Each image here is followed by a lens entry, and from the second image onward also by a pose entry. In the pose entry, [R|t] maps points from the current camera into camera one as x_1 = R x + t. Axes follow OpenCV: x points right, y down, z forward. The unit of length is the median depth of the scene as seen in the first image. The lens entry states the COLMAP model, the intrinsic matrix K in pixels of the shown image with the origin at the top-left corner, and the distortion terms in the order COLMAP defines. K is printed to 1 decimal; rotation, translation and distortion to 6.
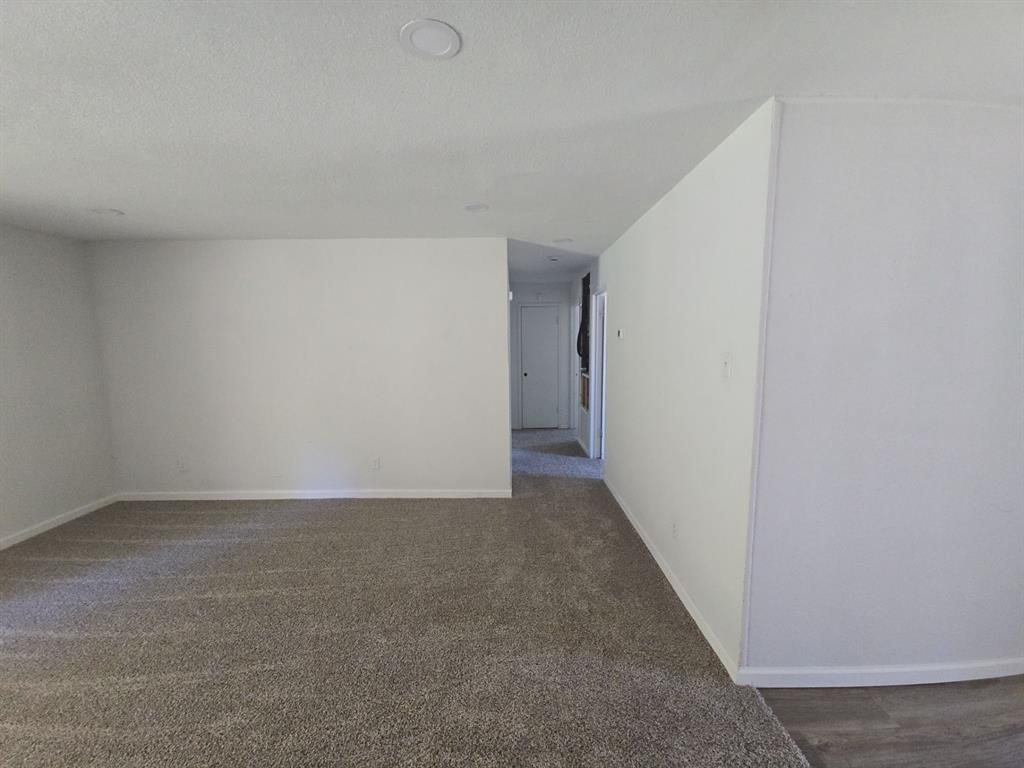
lens RADIAL K [[416.9, 0, 509.4], [0, 416.9, 388.8], [0, 0, 1]] dist [0.003492, 0.000444]
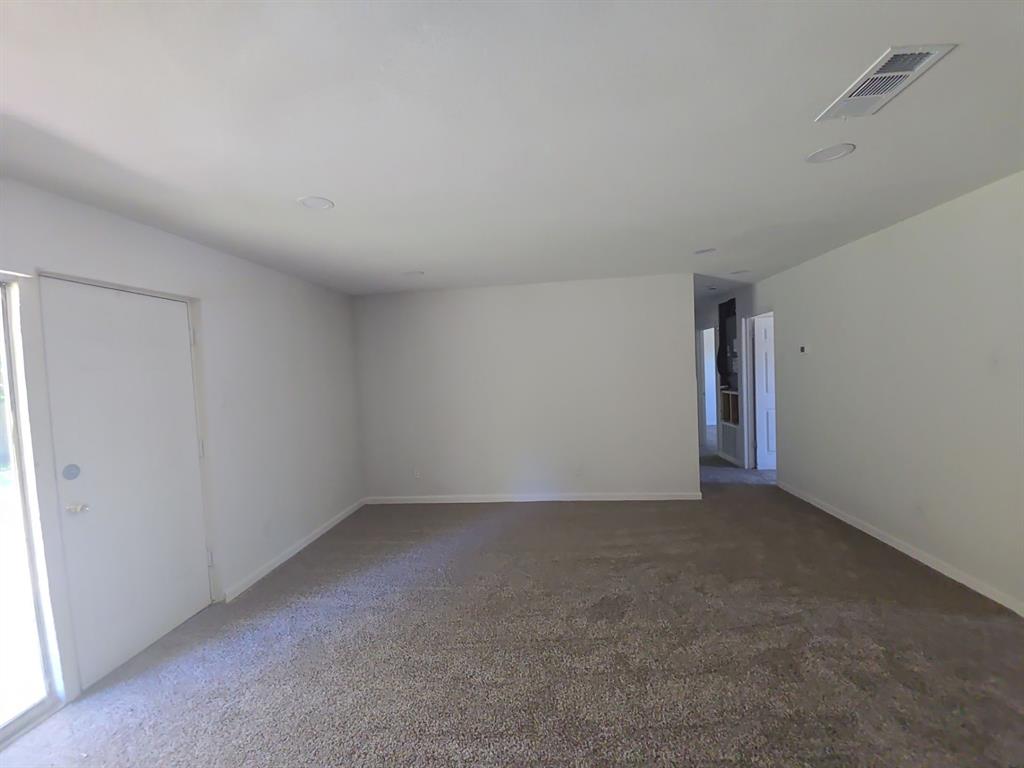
lens RADIAL K [[411.8, 0, 511.0], [0, 411.8, 389.4], [0, 0, 1]] dist [0.001126, -0.010594]
pose [[0.993447, -0.034155, -0.109074, -0.371417], [0.026371, 0.997054, -0.072029, 0.031819], [0.111212, 0.068680, 0.991421, -0.168905]]
